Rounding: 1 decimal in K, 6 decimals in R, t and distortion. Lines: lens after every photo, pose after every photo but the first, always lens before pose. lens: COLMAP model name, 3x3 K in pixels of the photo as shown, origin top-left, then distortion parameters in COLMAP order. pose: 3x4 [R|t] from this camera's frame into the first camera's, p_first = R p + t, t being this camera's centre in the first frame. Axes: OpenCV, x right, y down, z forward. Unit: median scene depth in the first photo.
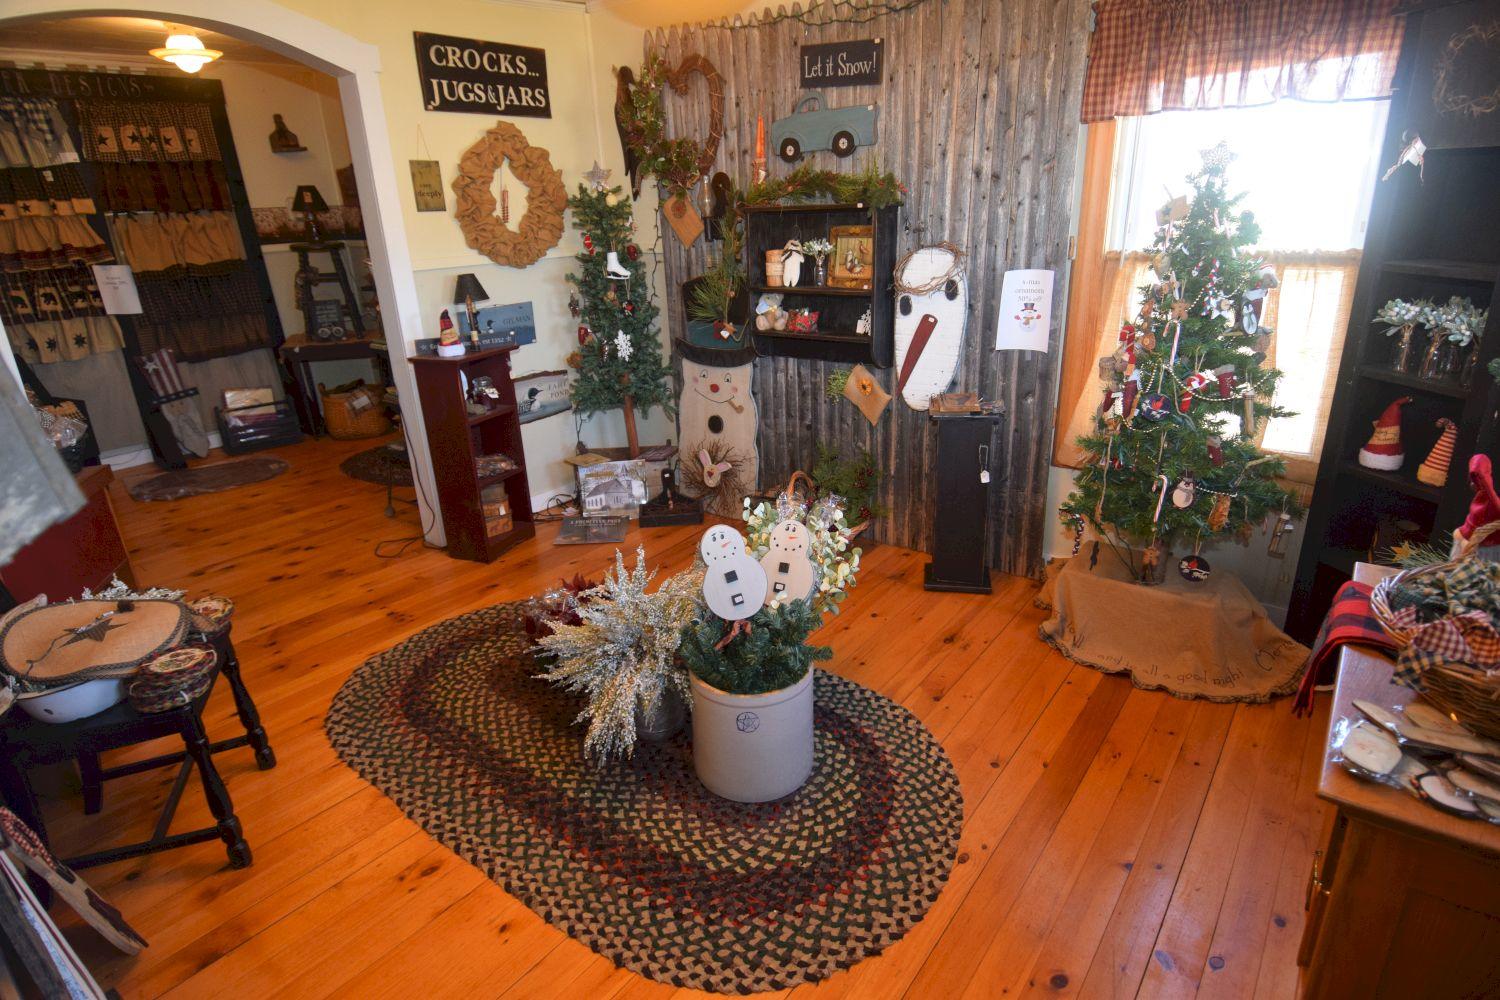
lens RADIAL K [[778.3, 0, 755.8], [0, 778.3, 494.4], [0, 0, 1]] dist [0.054446, -0.055385]
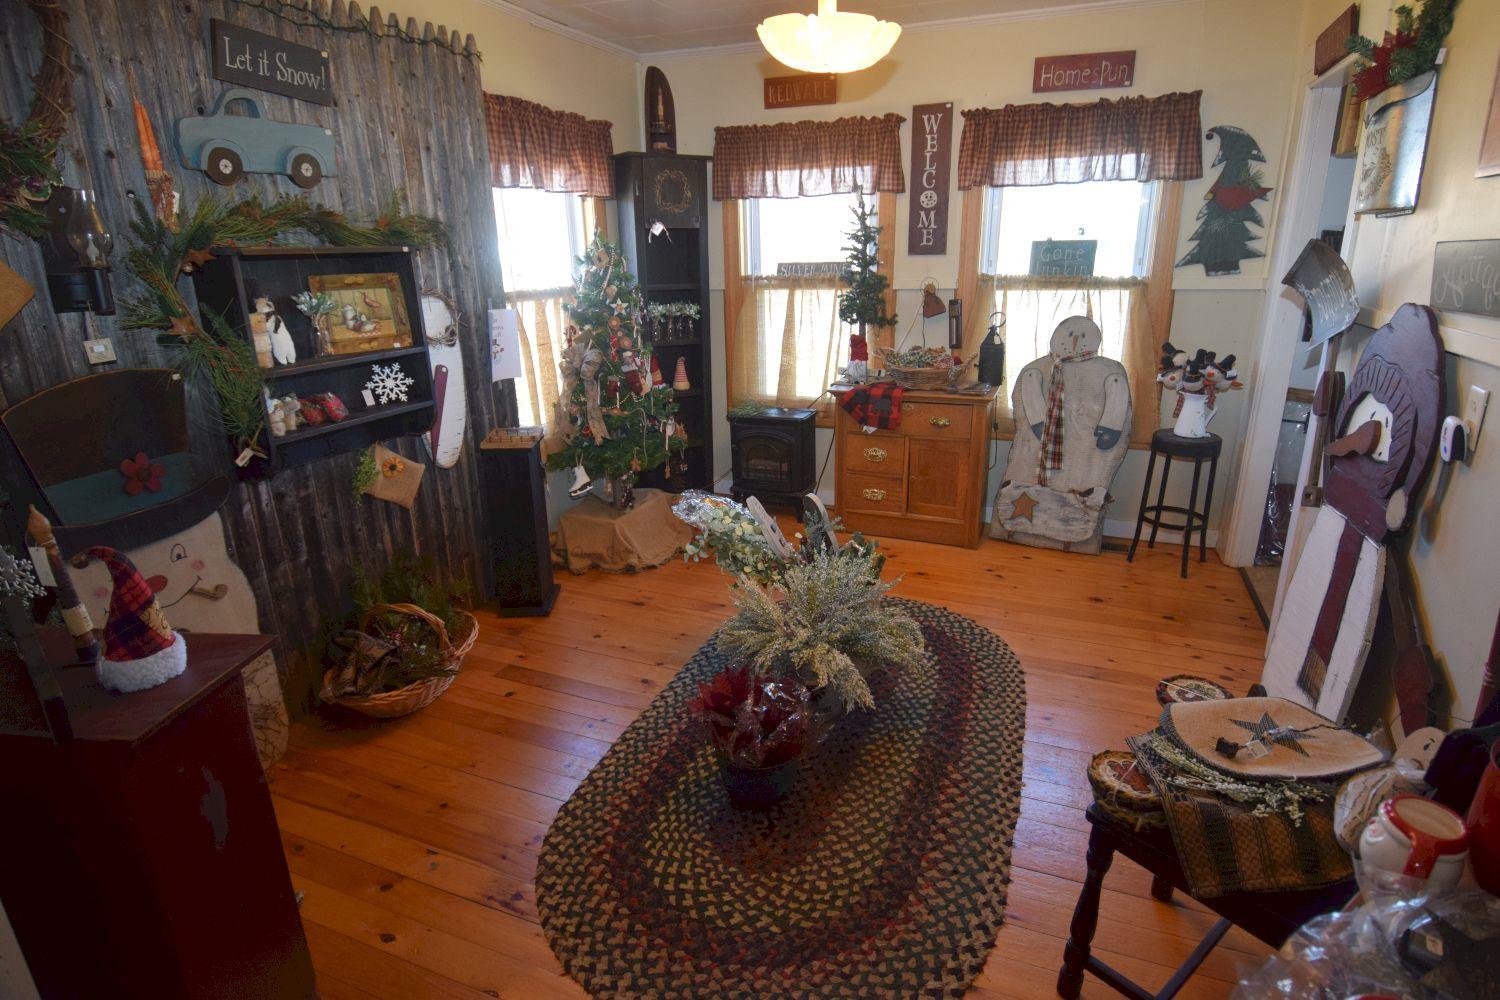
lens RADIAL K [[778.3, 0, 755.8], [0, 778.3, 494.4], [0, 0, 1]] dist [0.054446, -0.055385]
pose [[-0.278389, -0.259750, 0.924678, -0.820762], [0.350037, 0.869086, 0.349518, -0.298753], [-0.894412, 0.420974, -0.151022, 0.888495]]
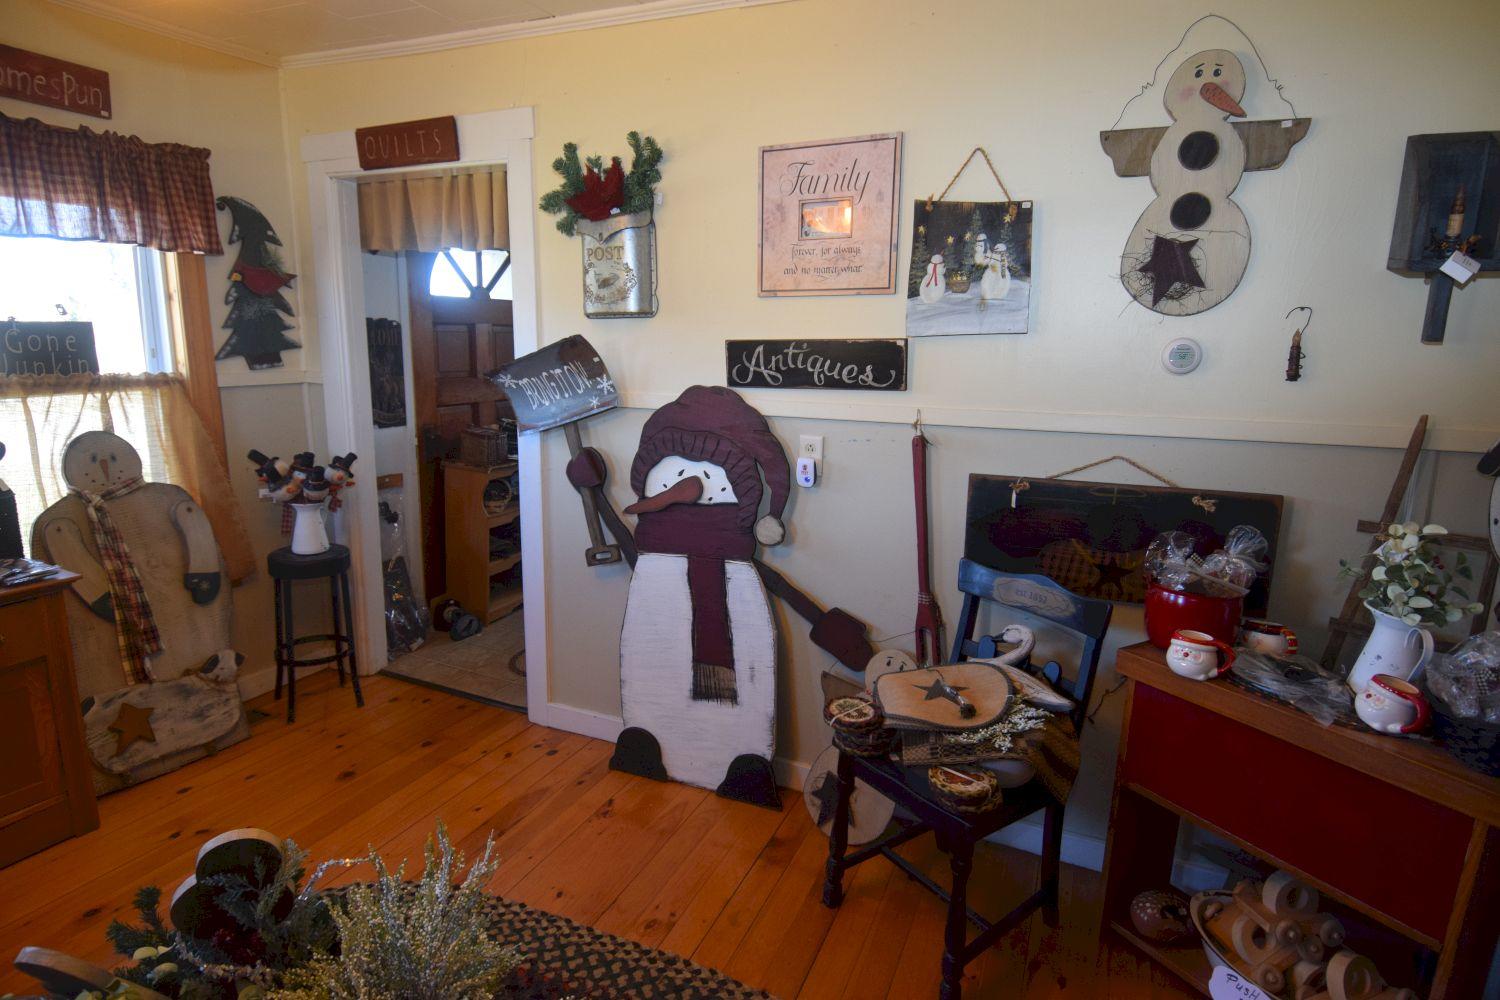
lens RADIAL K [[778.3, 0, 755.8], [0, 778.3, 494.4], [0, 0, 1]] dist [0.054446, -0.055385]
pose [[-0.970571, 0.055287, -0.234384, -0.211152], [-0.075717, 0.853869, 0.514952, -0.359534], [0.228603, 0.517544, -0.824554, 1.013996]]
